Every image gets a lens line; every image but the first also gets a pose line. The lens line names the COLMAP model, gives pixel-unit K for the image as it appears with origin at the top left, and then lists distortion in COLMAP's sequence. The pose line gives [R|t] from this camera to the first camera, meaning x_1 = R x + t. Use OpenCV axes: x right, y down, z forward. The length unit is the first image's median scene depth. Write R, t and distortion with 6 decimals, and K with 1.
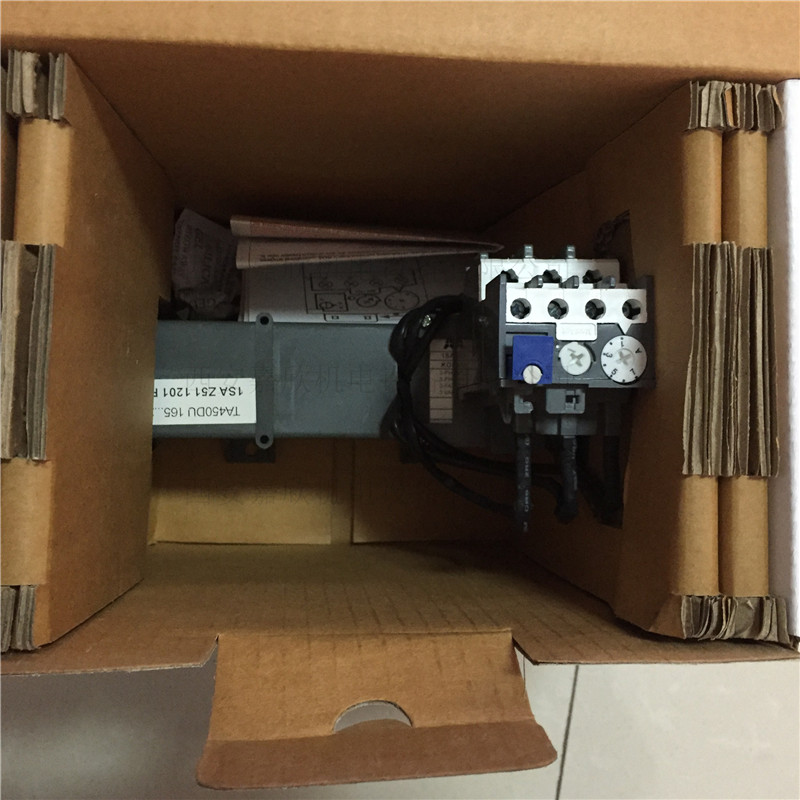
lens RADIAL K [[949.2, 0, 404.6], [0, 949.2, 400.5], [0, 0, 1]] dist [0.049647, 0.000000]
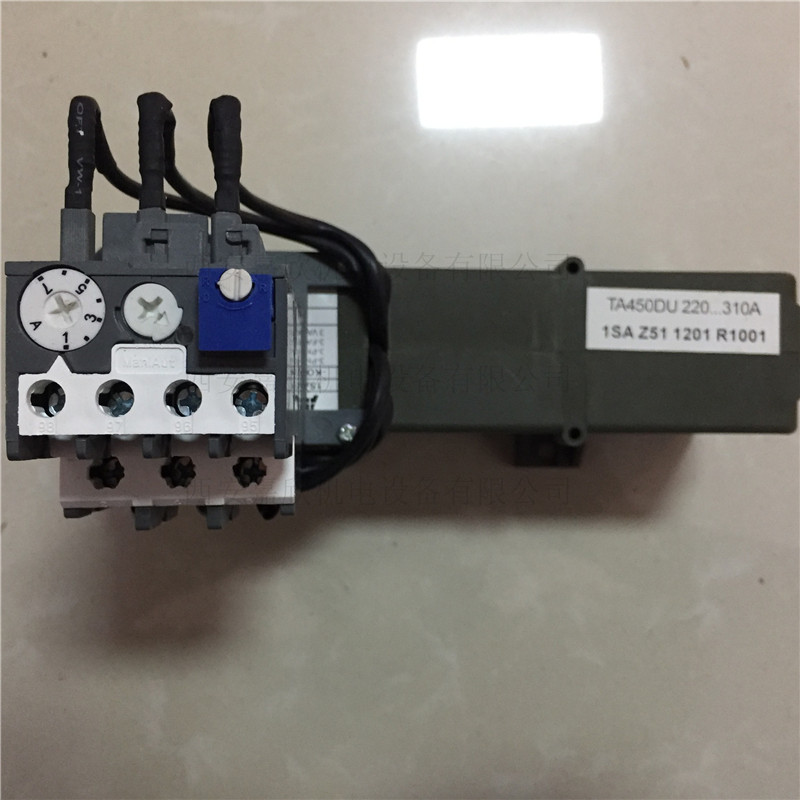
lens RADIAL K [[949.2, 0, 383.5], [0, 949.2, 400.2], [0, 0, 1]] dist [0.049647, 0.000000]
pose [[-0.988836, -0.005962, -0.148890, 0.126261], [-0.003473, -0.998006, 0.063028, -0.132242], [-0.148969, 0.062842, 0.986843, 0.416441]]
